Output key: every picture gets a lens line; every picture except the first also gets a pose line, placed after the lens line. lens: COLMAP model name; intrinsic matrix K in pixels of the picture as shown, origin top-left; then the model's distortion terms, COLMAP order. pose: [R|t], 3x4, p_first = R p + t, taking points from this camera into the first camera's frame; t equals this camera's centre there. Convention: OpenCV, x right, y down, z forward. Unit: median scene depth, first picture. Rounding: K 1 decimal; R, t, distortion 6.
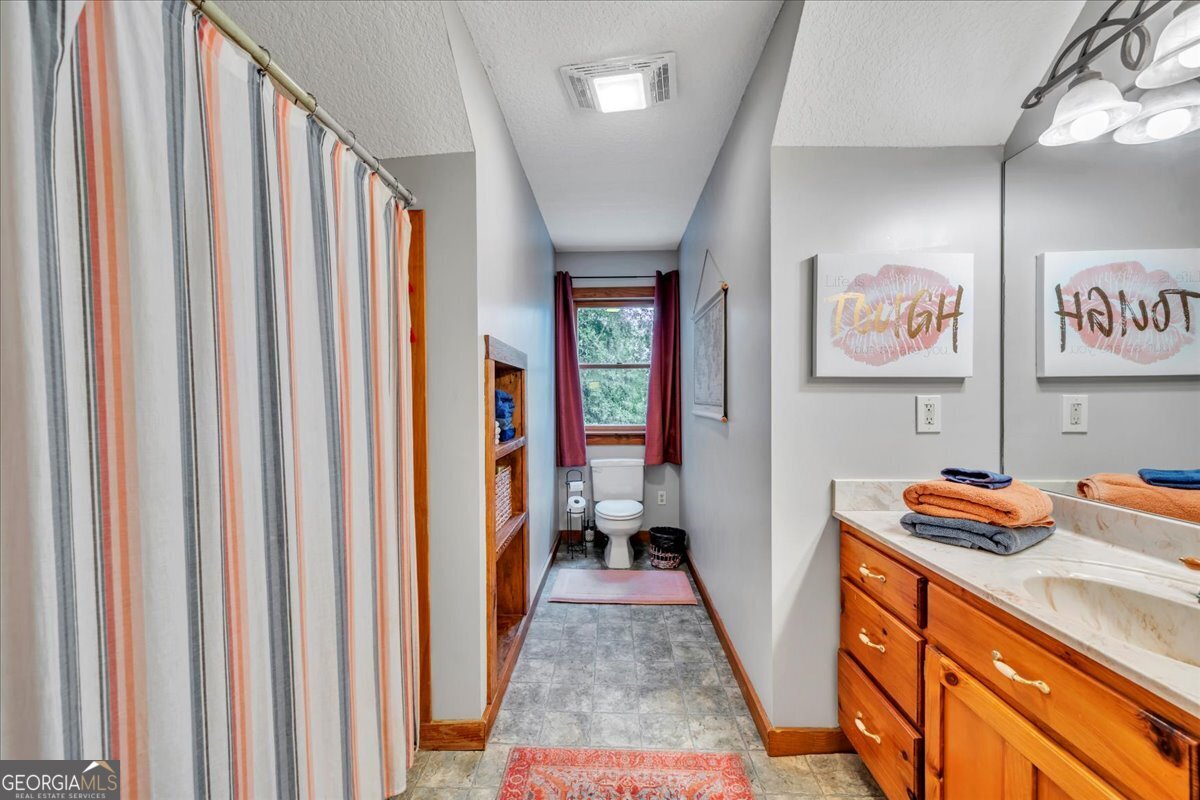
lens RADIAL K [[491.7, 0, 603.3], [0, 491.7, 404.7], [0, 0, 1]] dist [-0.002088, 0.000889]
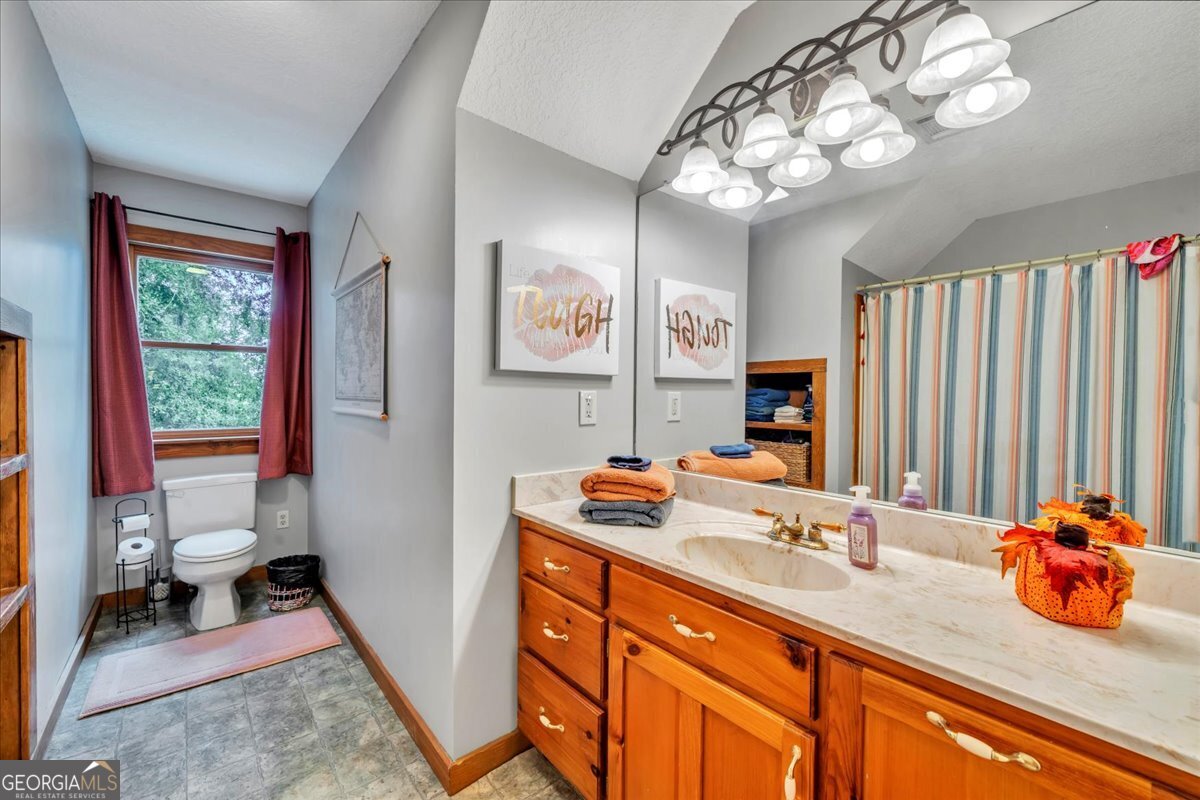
lens RADIAL K [[491.7, 0, 595.0], [0, 491.7, 401.2], [0, 0, 1]] dist [-0.002088, 0.000889]
pose [[0.749406, -0.000441, 0.662111, -0.053265], [0.001599, 0.999998, -0.001145, 0.005522], [-0.662109, 0.001917, 0.749405, 0.165254]]
